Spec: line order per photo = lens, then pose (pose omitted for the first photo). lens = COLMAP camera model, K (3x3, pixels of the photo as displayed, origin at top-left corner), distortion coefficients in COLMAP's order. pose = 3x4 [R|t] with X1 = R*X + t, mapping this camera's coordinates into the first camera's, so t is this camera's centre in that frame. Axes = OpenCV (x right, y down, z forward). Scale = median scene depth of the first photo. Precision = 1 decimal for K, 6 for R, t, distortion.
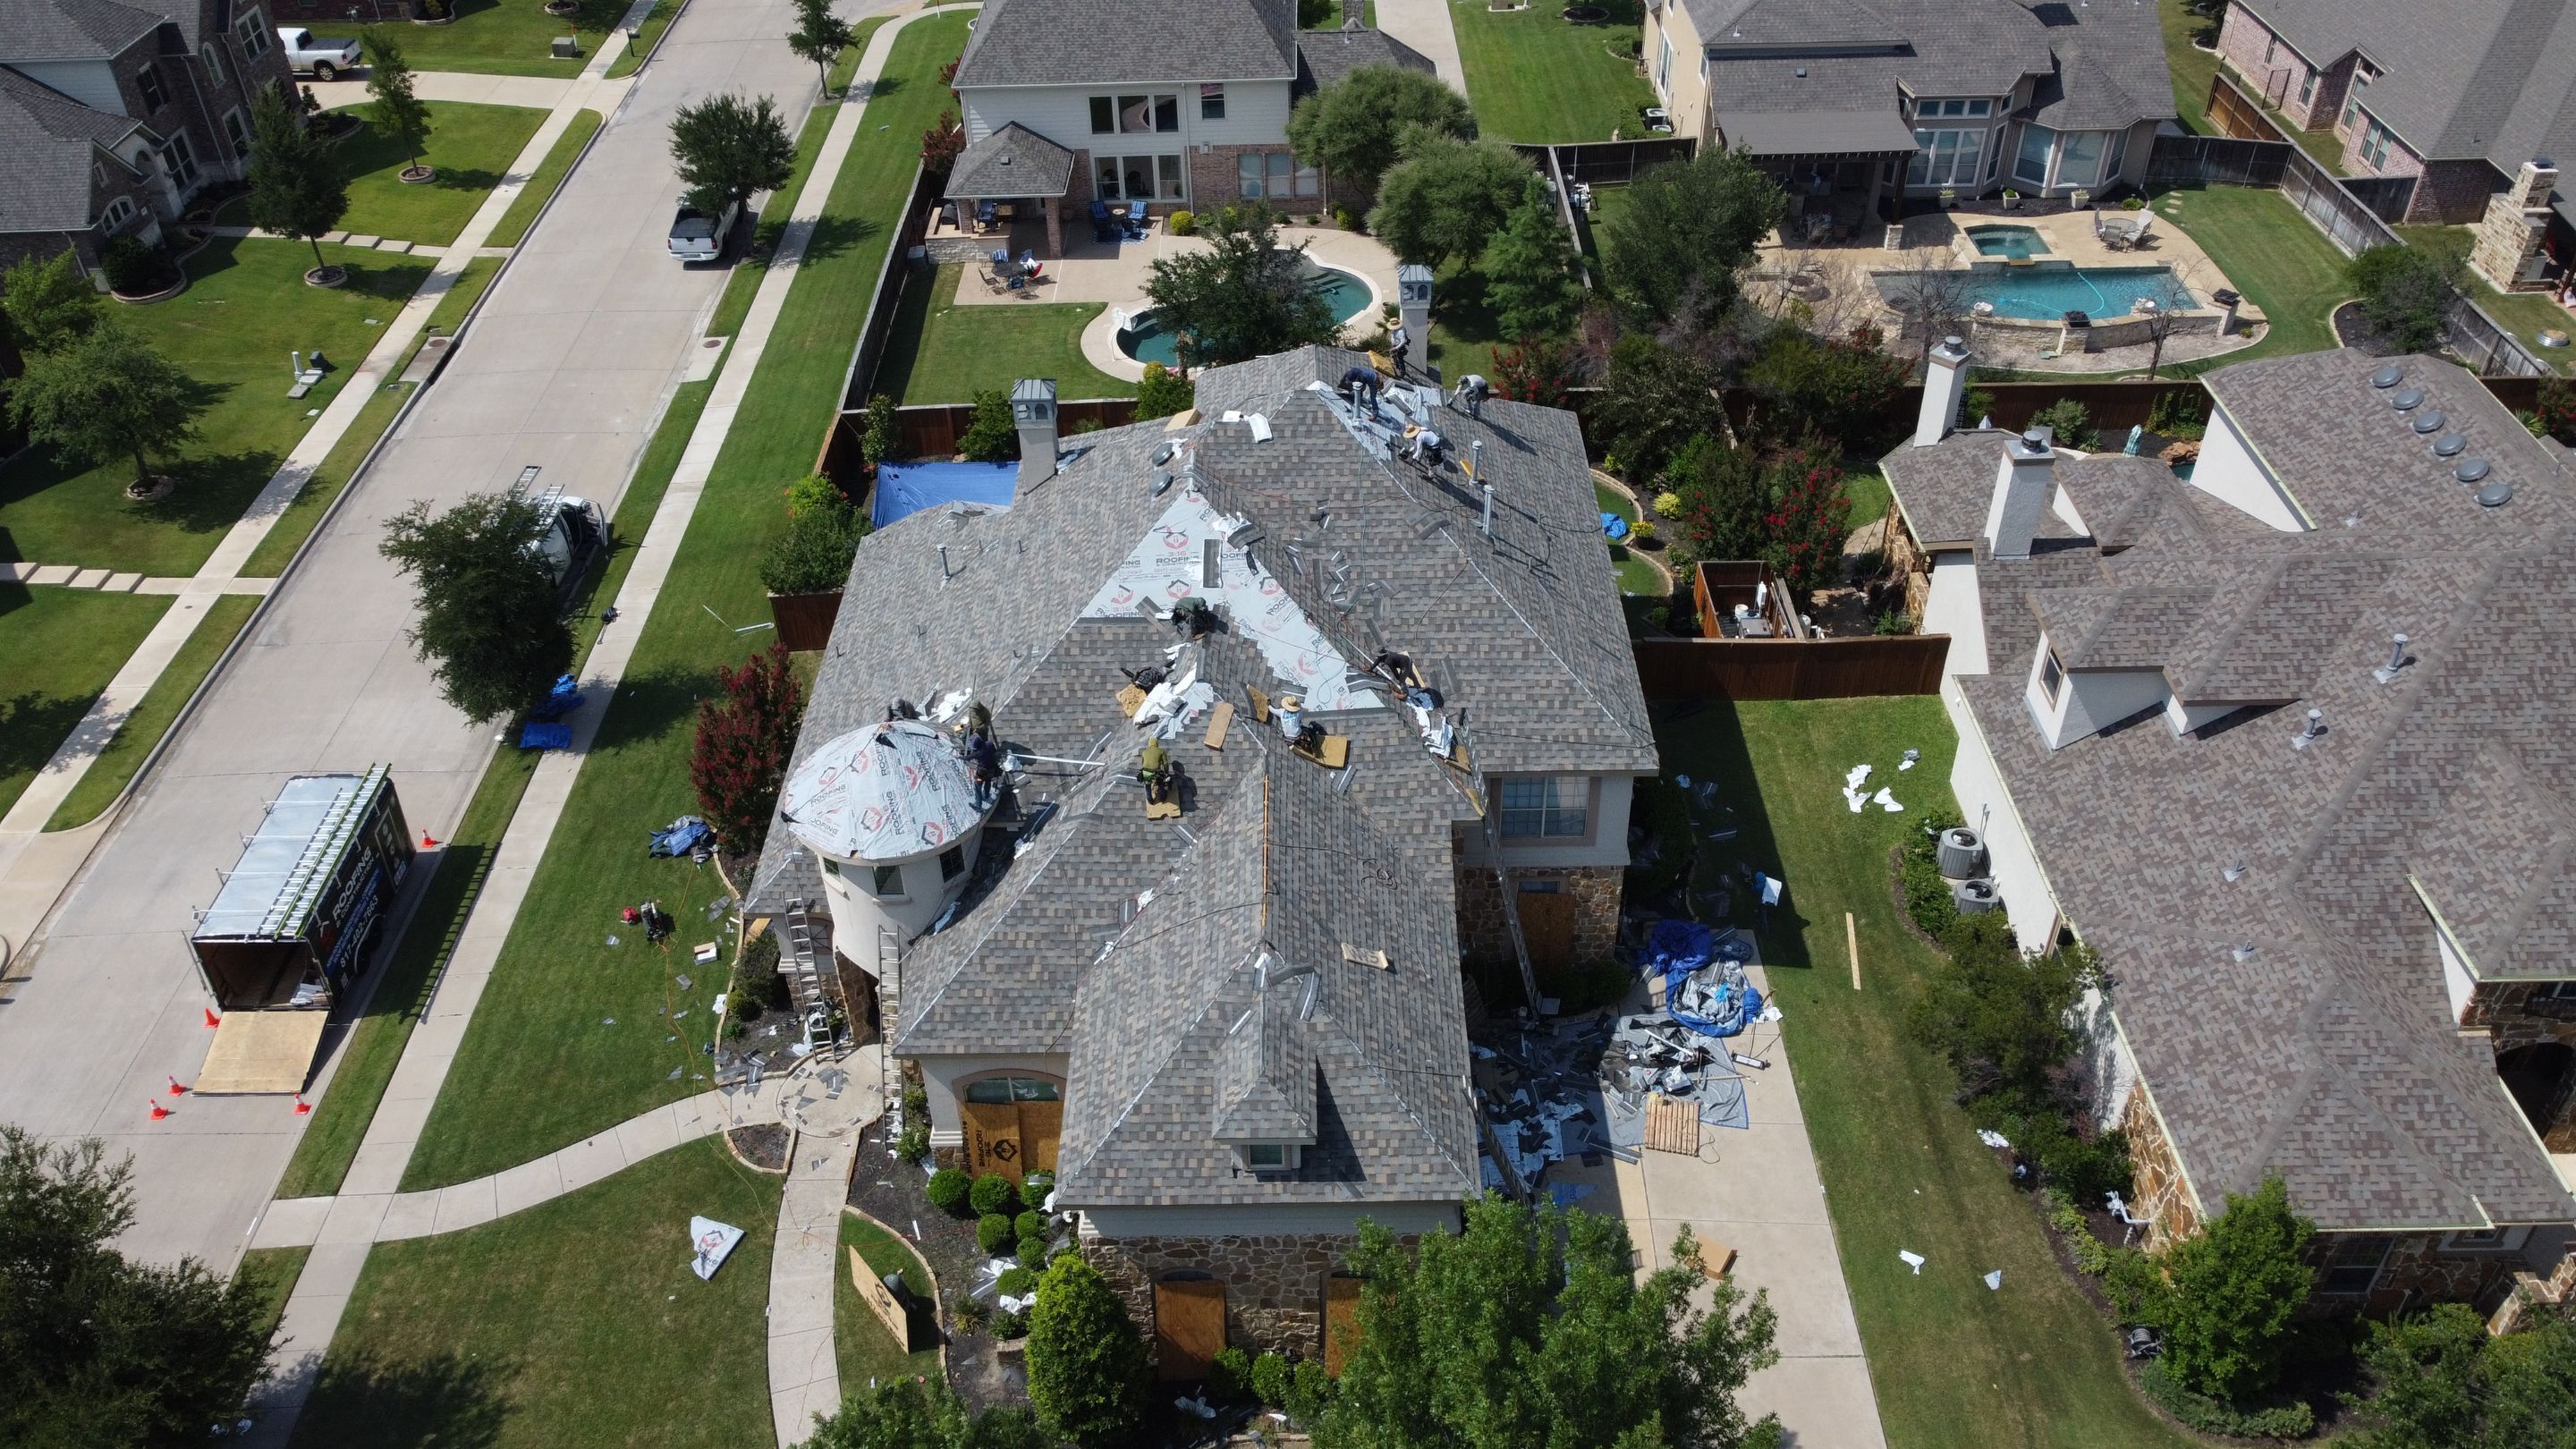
lens RADIAL K [[1952.3, 0, 1278.7], [0, 1952.3, 713.3], [0, 0, 1]] dist [0.000731, -0.006101]
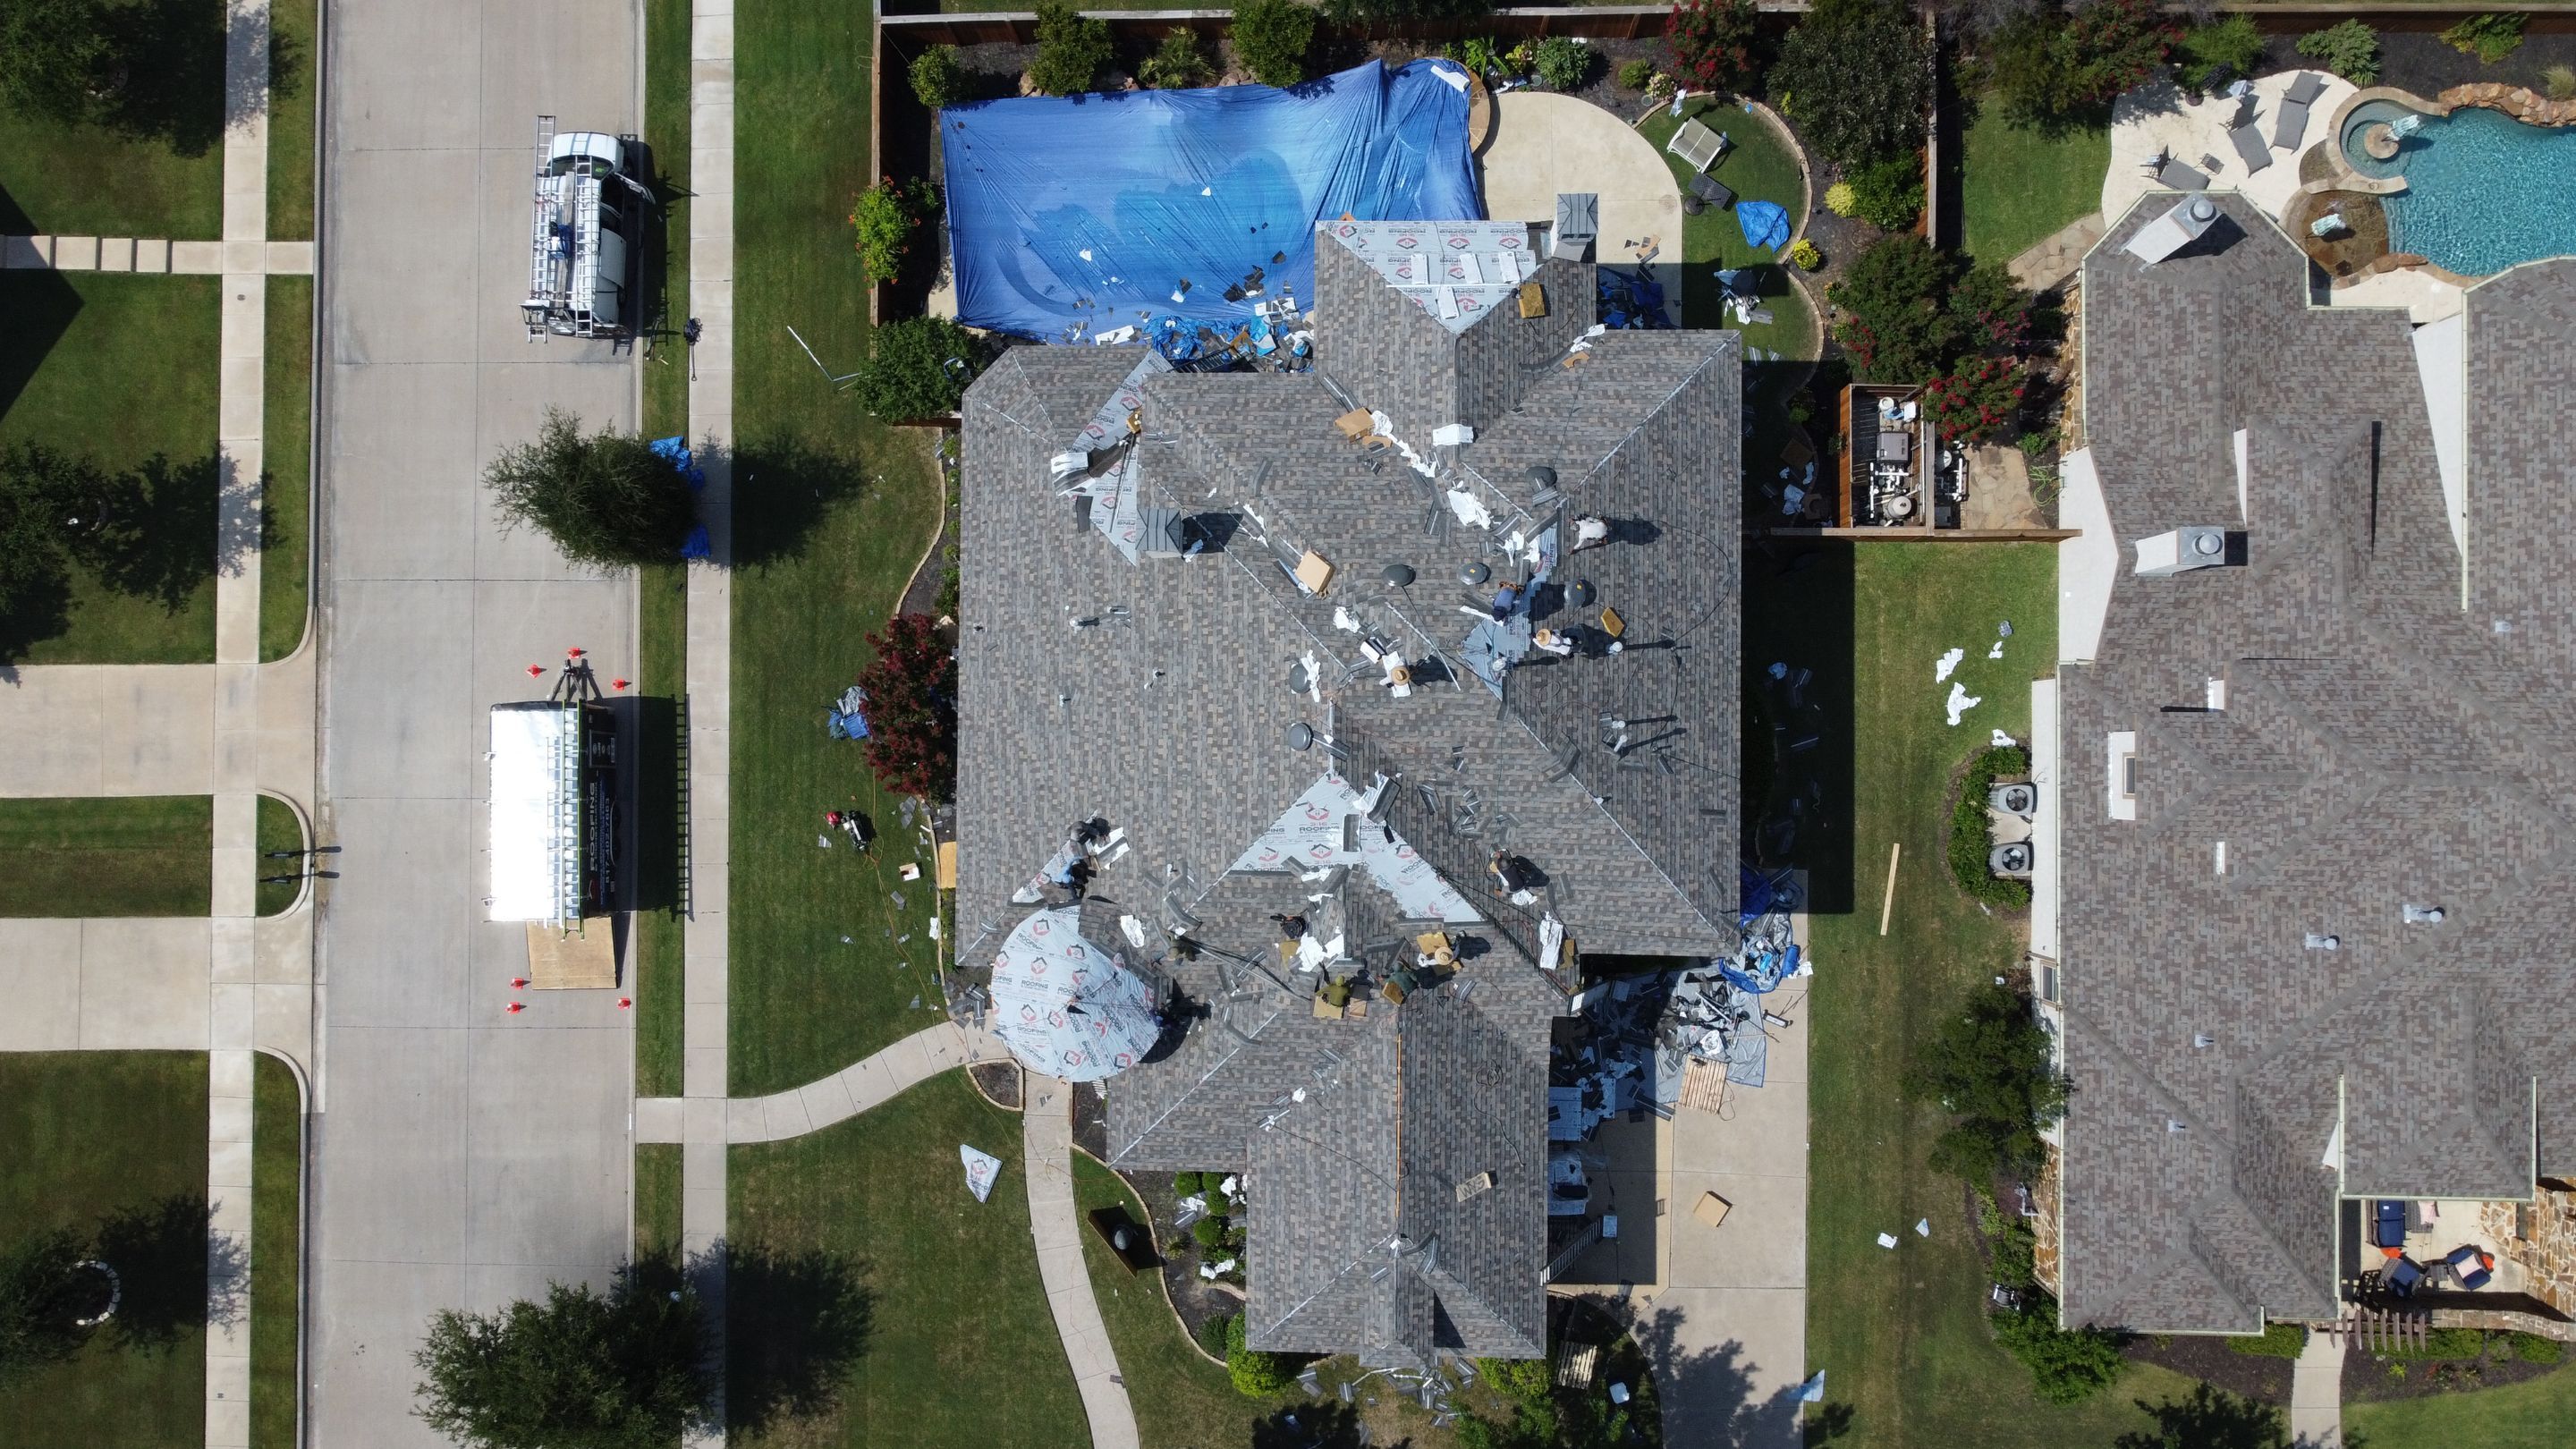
lens RADIAL K [[1952.3, 0, 1281.5], [0, 1952.3, 710.1], [0, 0, 1]] dist [0.000731, -0.006101]
pose [[0.999753, 0.005173, -0.021629, -0.048707], [0.013471, 0.632960, 0.774067, -0.927354], [0.017695, -0.774167, 0.632734, 0.366409]]
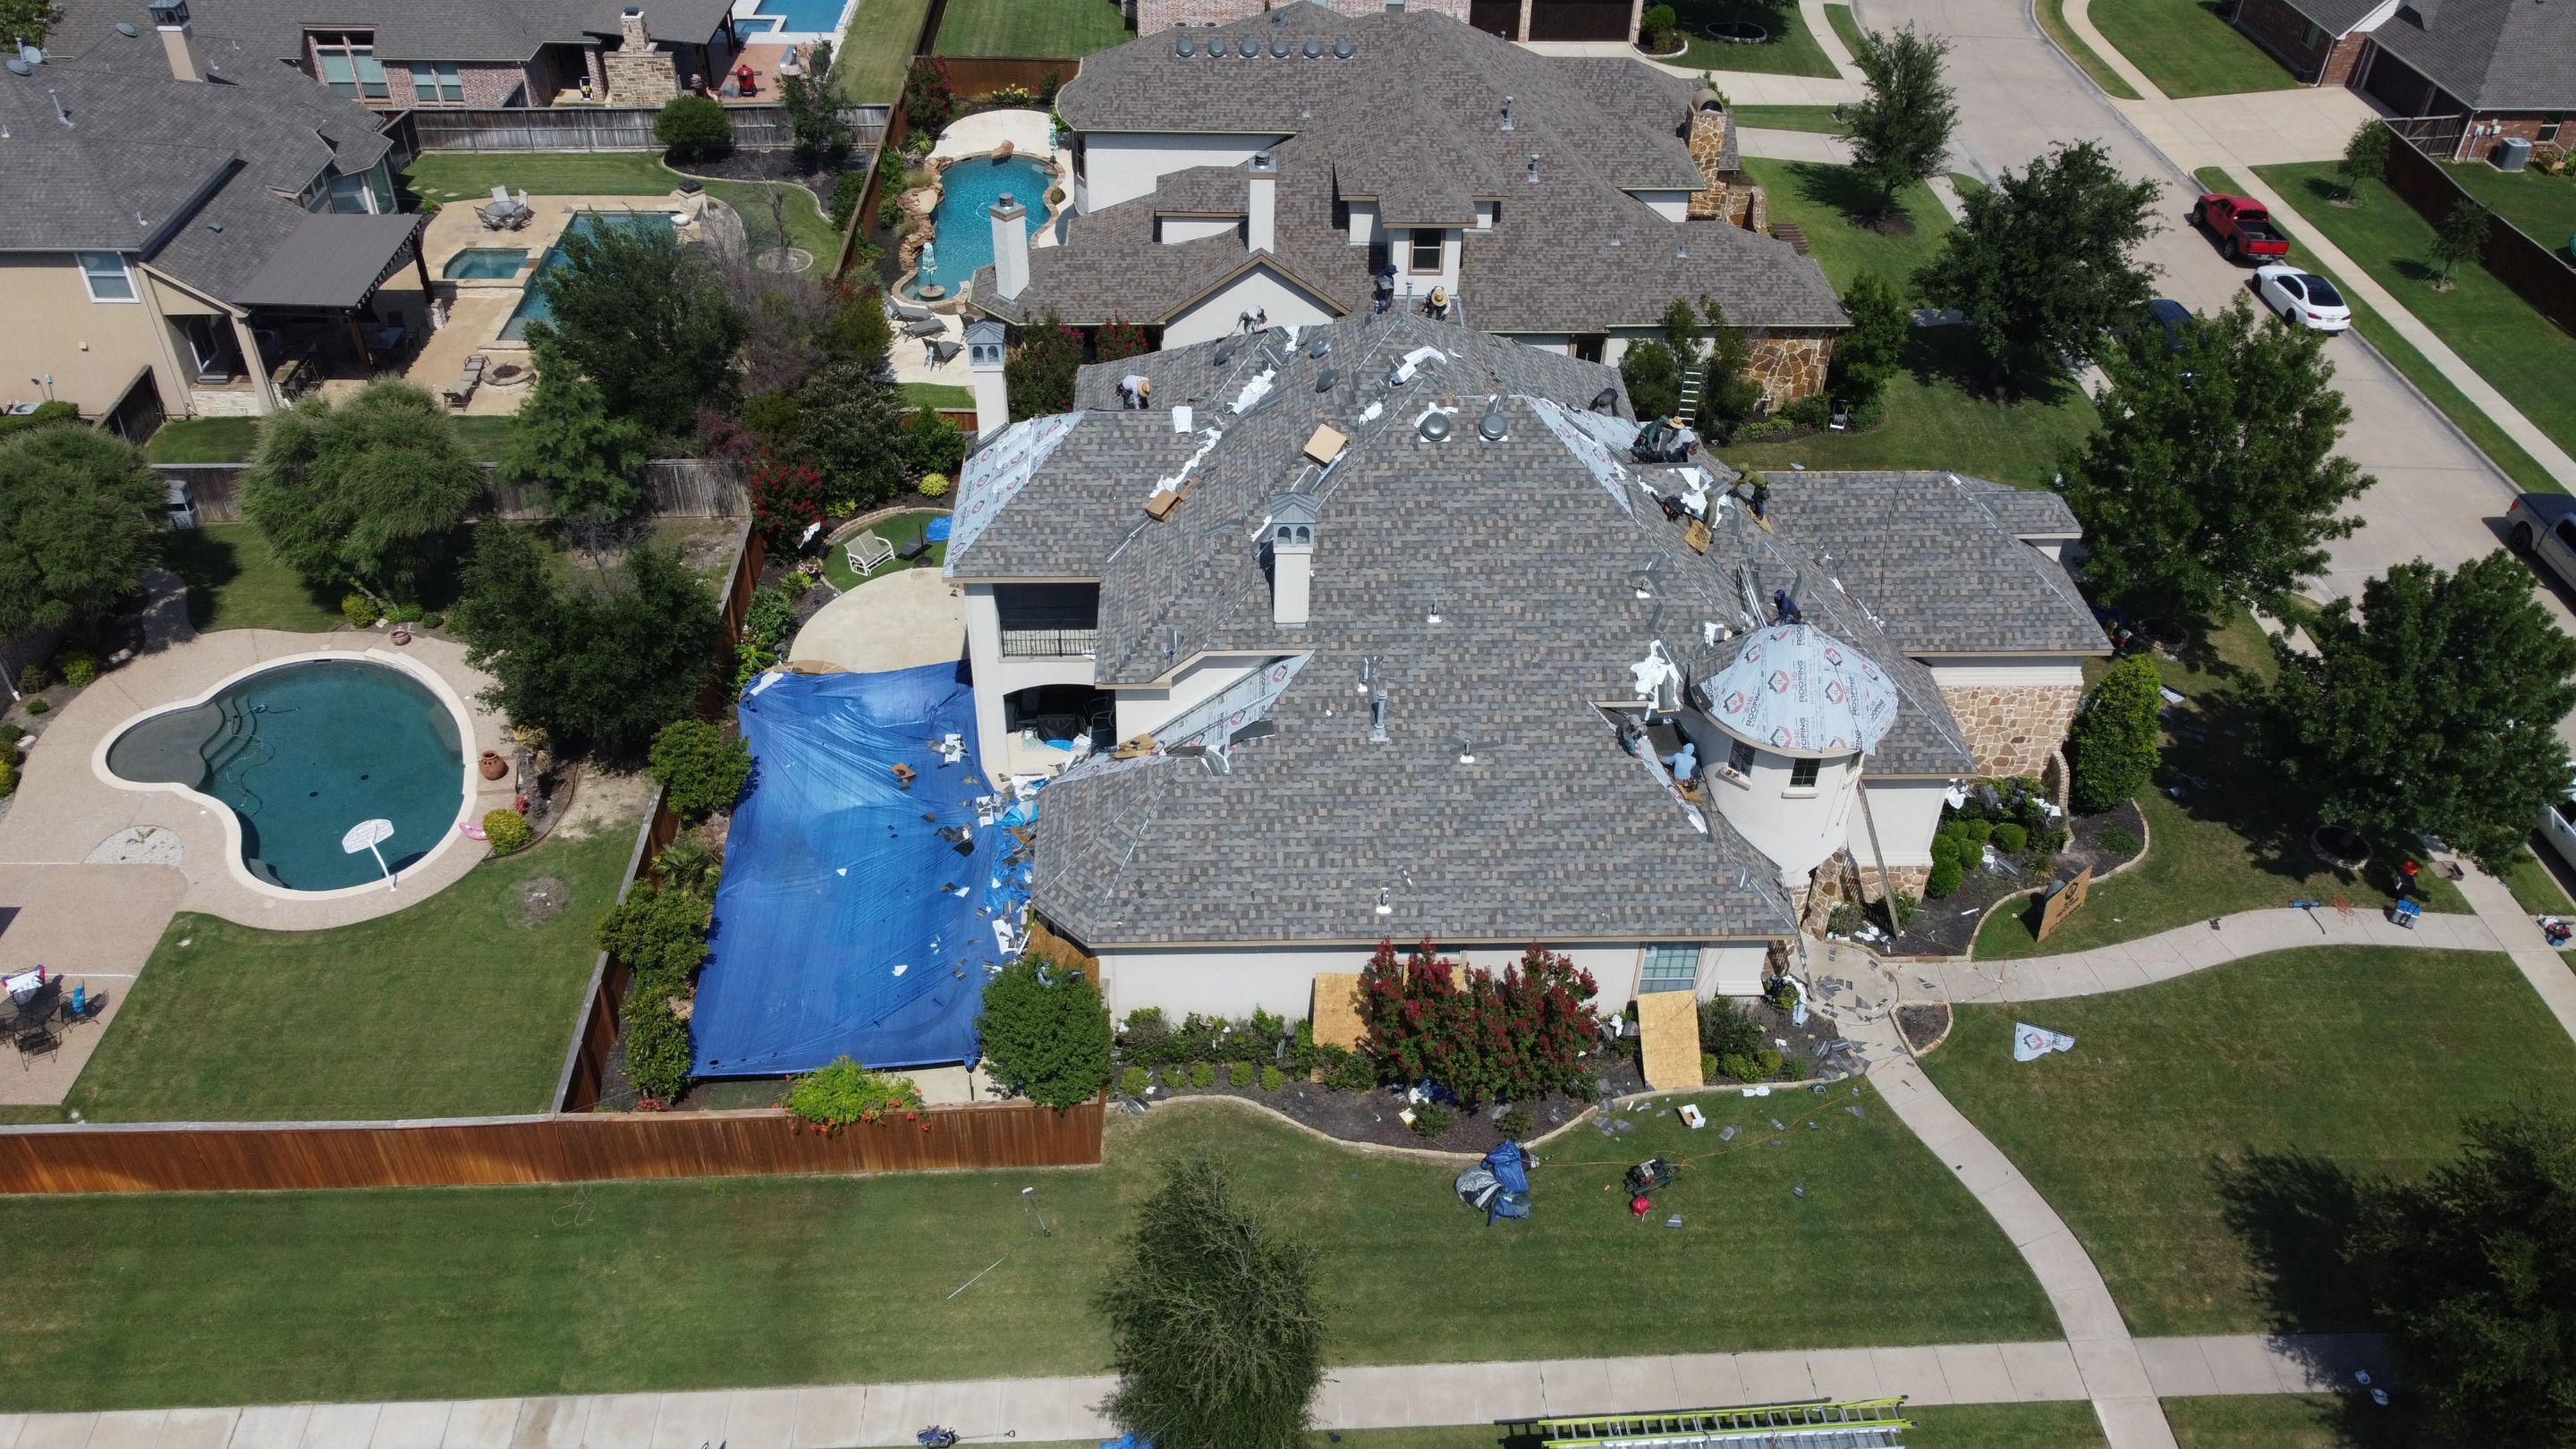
lens RADIAL K [[1952.3, 0, 1280.6], [0, 1952.3, 715.3], [0, 0, 1]] dist [0.000731, -0.006101]
pose [[-0.038253, -0.592585, 0.804599, -0.986838], [0.599392, 0.630645, 0.492966, -0.603307], [-0.799541, 0.501127, 0.331067, 0.832192]]
